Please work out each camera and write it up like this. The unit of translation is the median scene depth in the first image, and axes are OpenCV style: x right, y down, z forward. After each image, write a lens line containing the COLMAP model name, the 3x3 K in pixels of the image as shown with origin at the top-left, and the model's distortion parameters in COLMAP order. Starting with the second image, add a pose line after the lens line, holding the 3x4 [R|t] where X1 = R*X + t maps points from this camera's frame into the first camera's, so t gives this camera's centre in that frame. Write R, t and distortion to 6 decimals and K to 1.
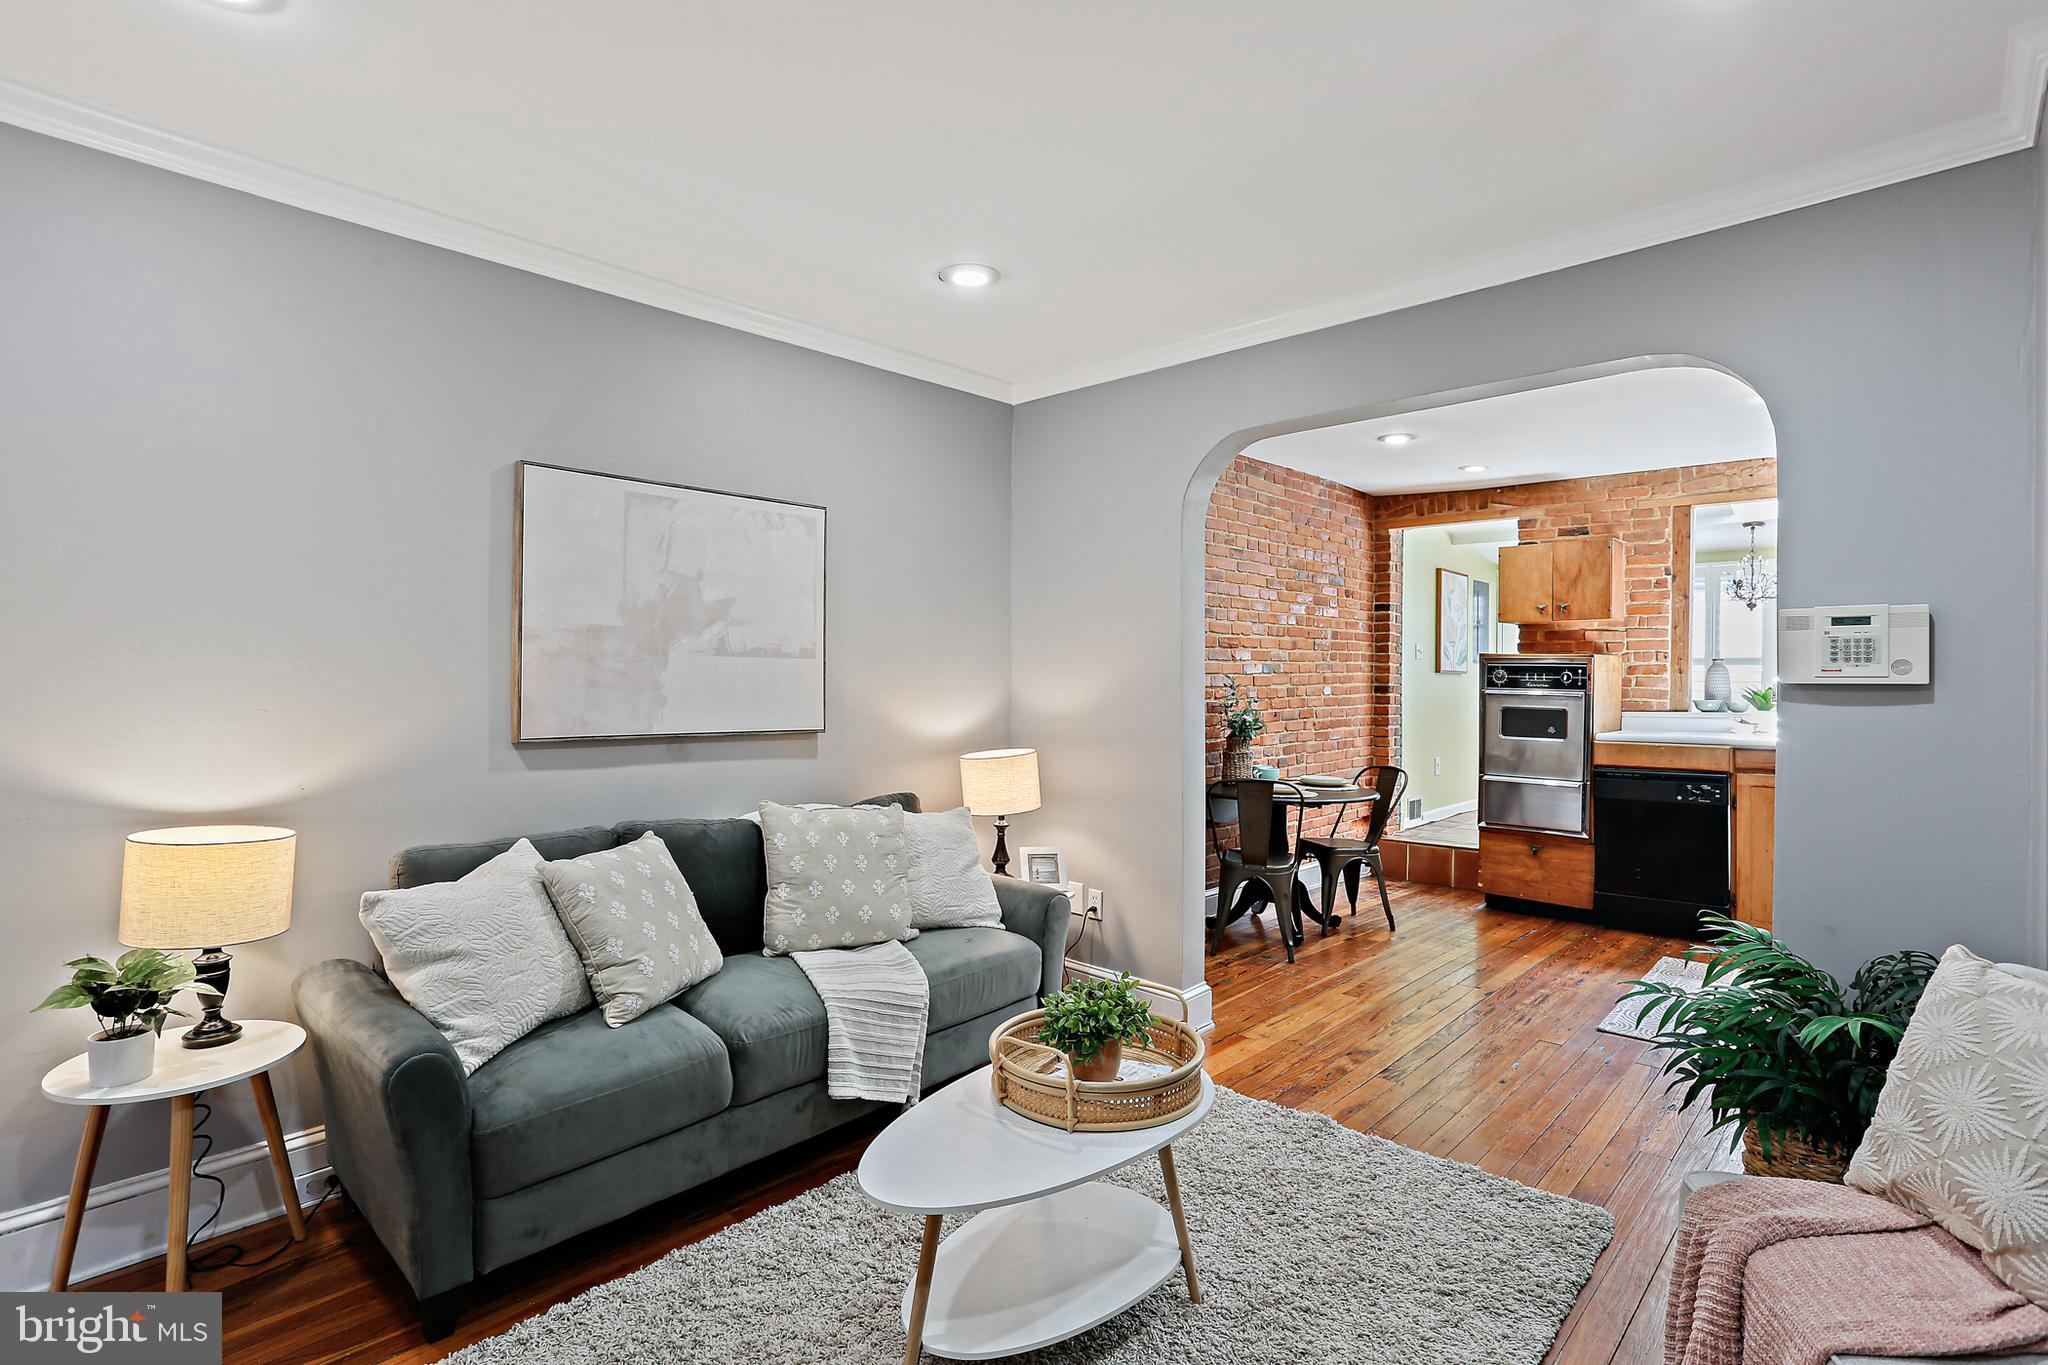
lens RADIAL K [[998.0, 0, 1024.0], [0, 998.0, 682.5], [0, 0, 1]] dist [-0.056737, 0.044352]
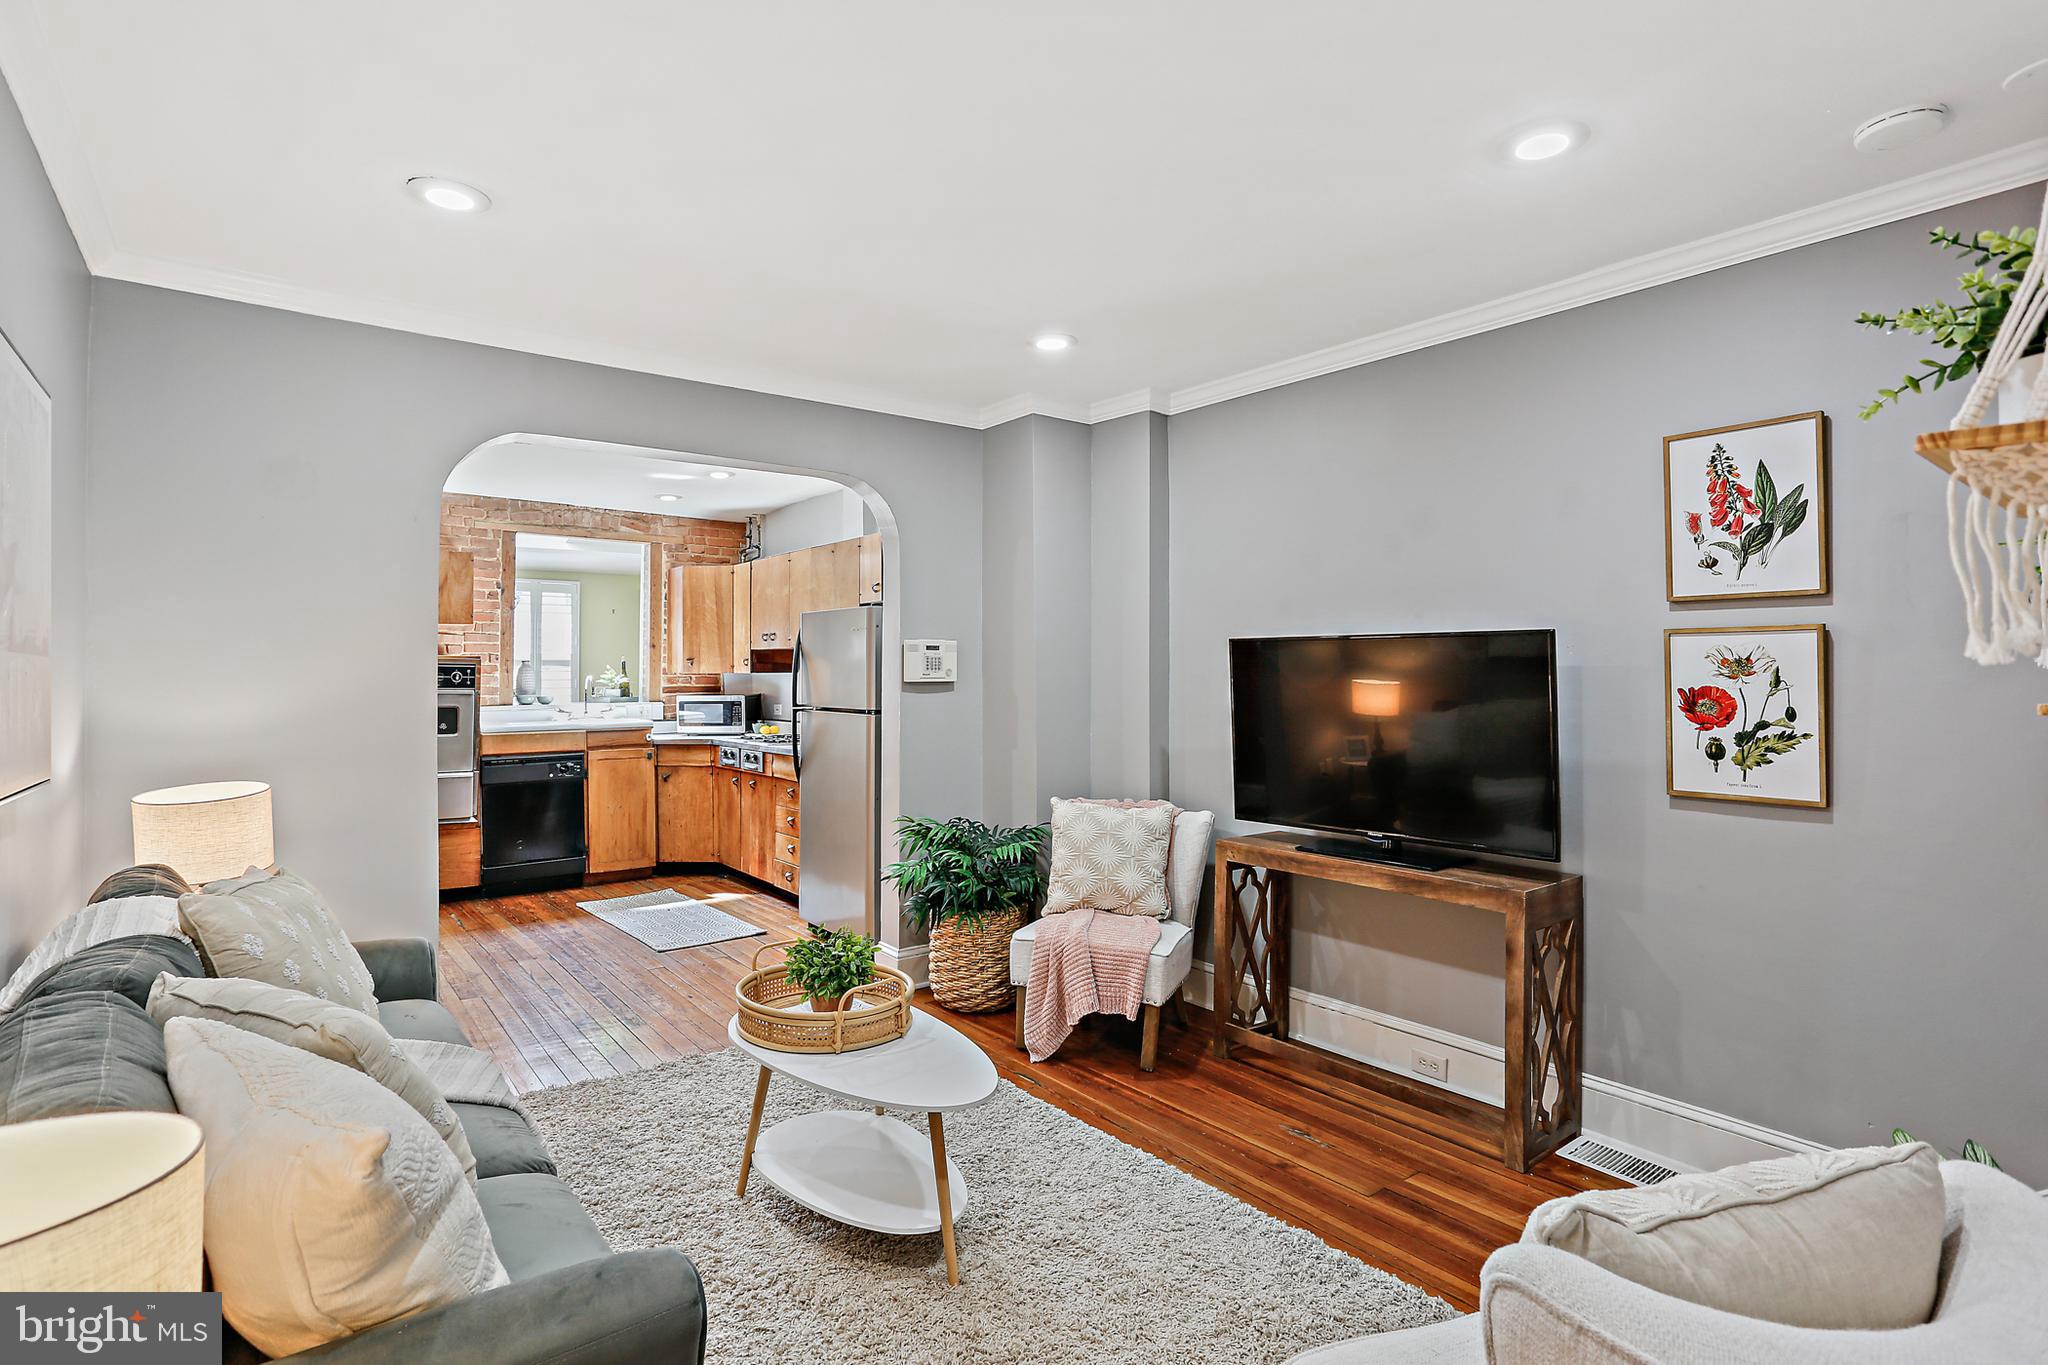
lens RADIAL K [[1005.1, 0, 998.1], [0, 1005.1, 668.8], [0, 0, 1]] dist [-0.058153, 0.045386]
pose [[0.173263, 0.000912, 0.984875, -0.412197], [0.007471, 0.999970, -0.002240, -0.006971], [-0.984847, 0.007746, 0.173251, 0.215269]]
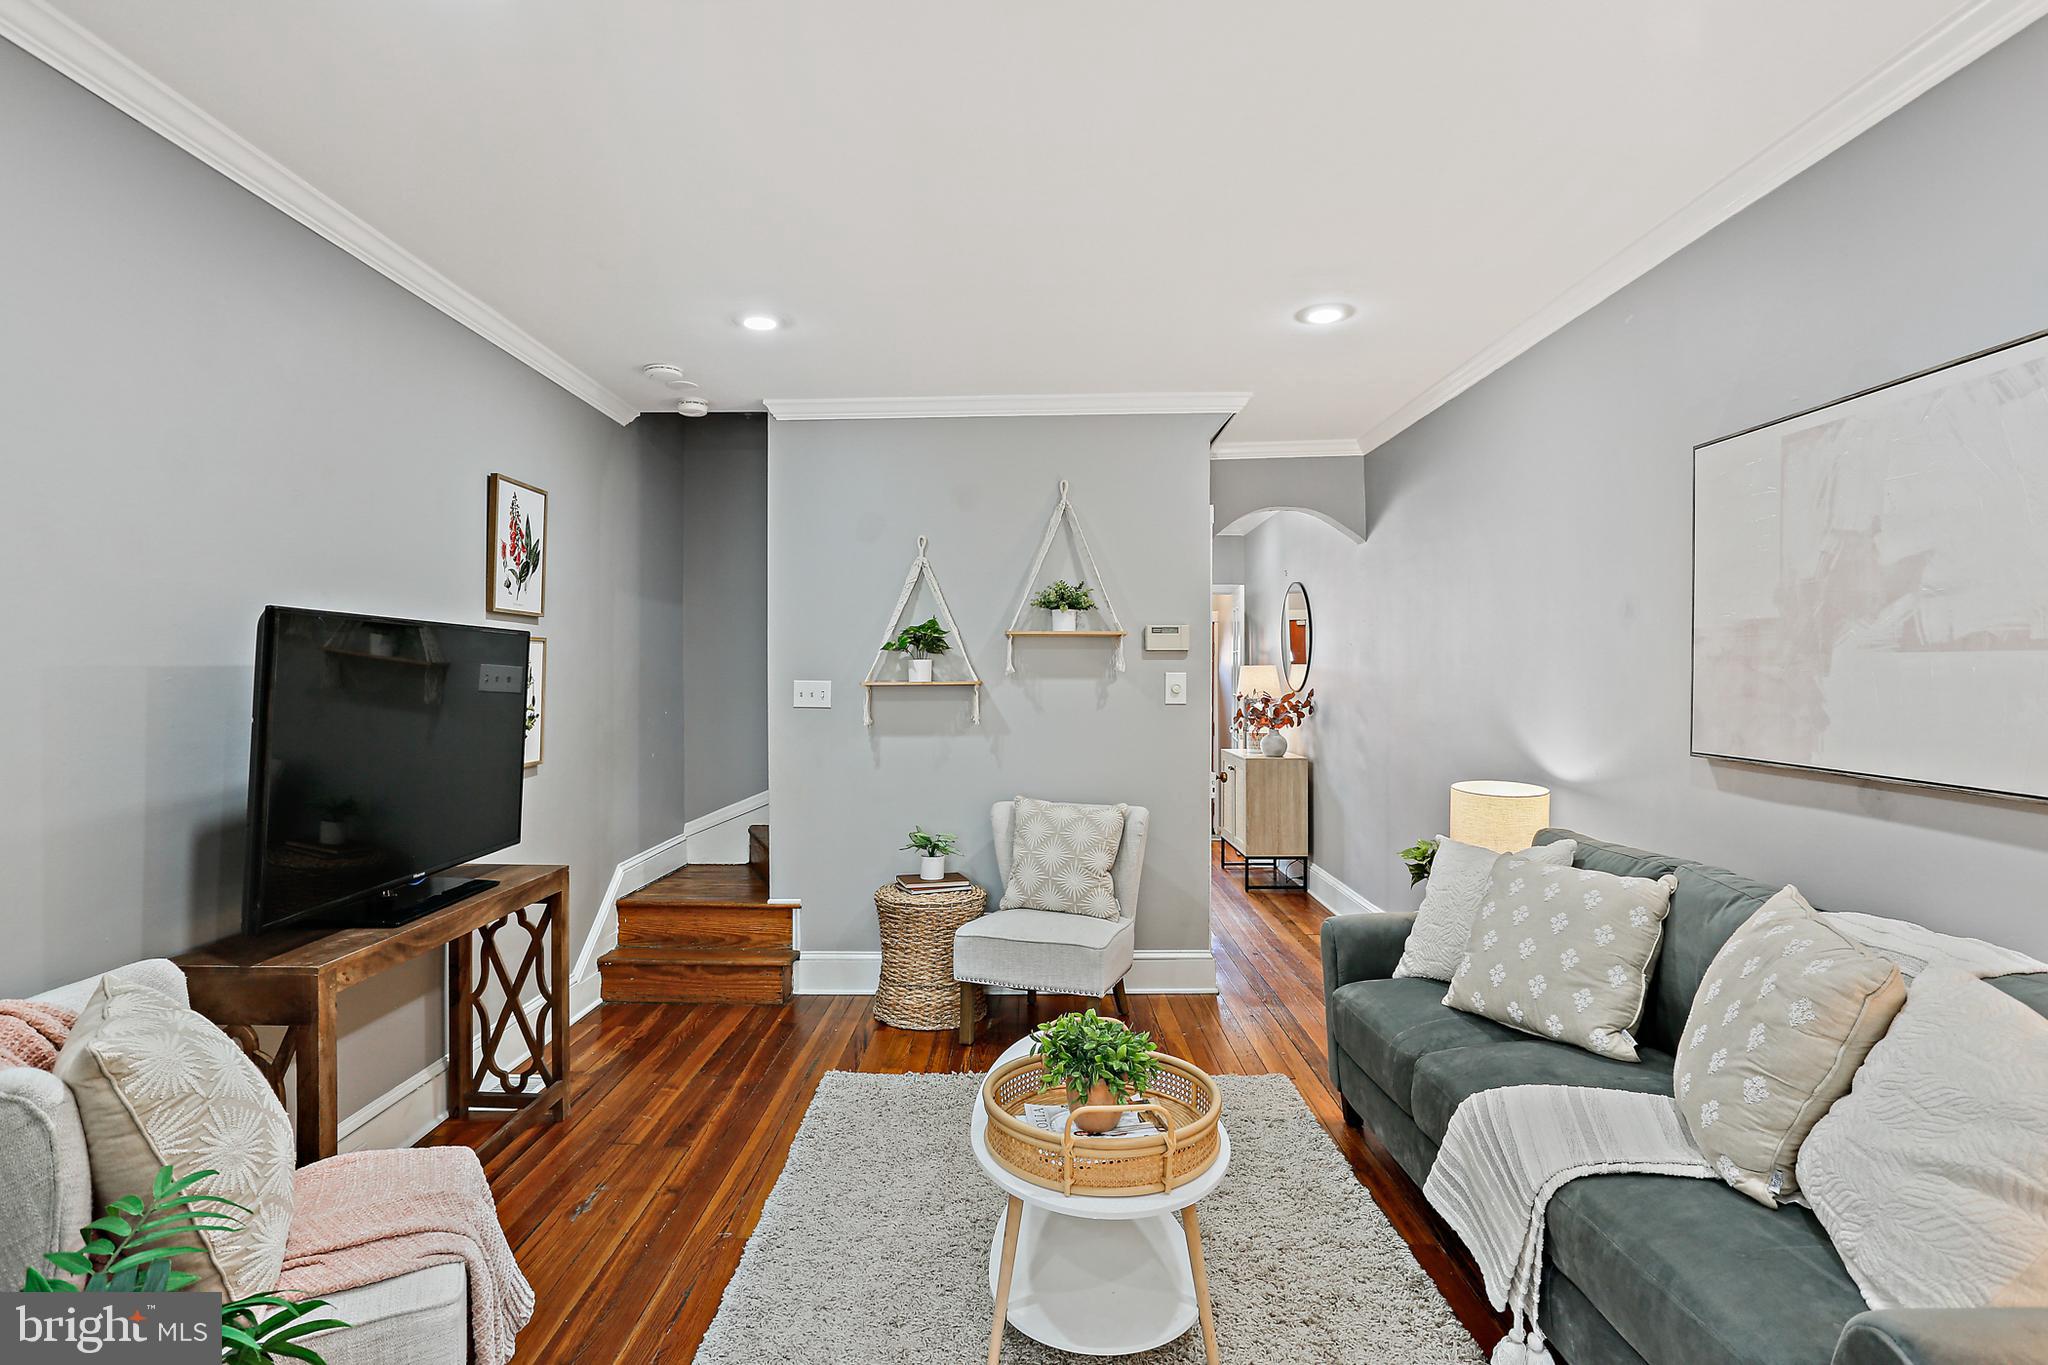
lens RADIAL K [[1005.1, 0, 998.1], [0, 1005.1, 668.8], [0, 0, 1]] dist [-0.058153, 0.045386]
pose [[-0.751184, -0.008316, -0.660040, 0.276447], [-0.008337, 0.999960, -0.003110, -0.005487], [0.660040, 0.003166, -0.751224, 0.603440]]
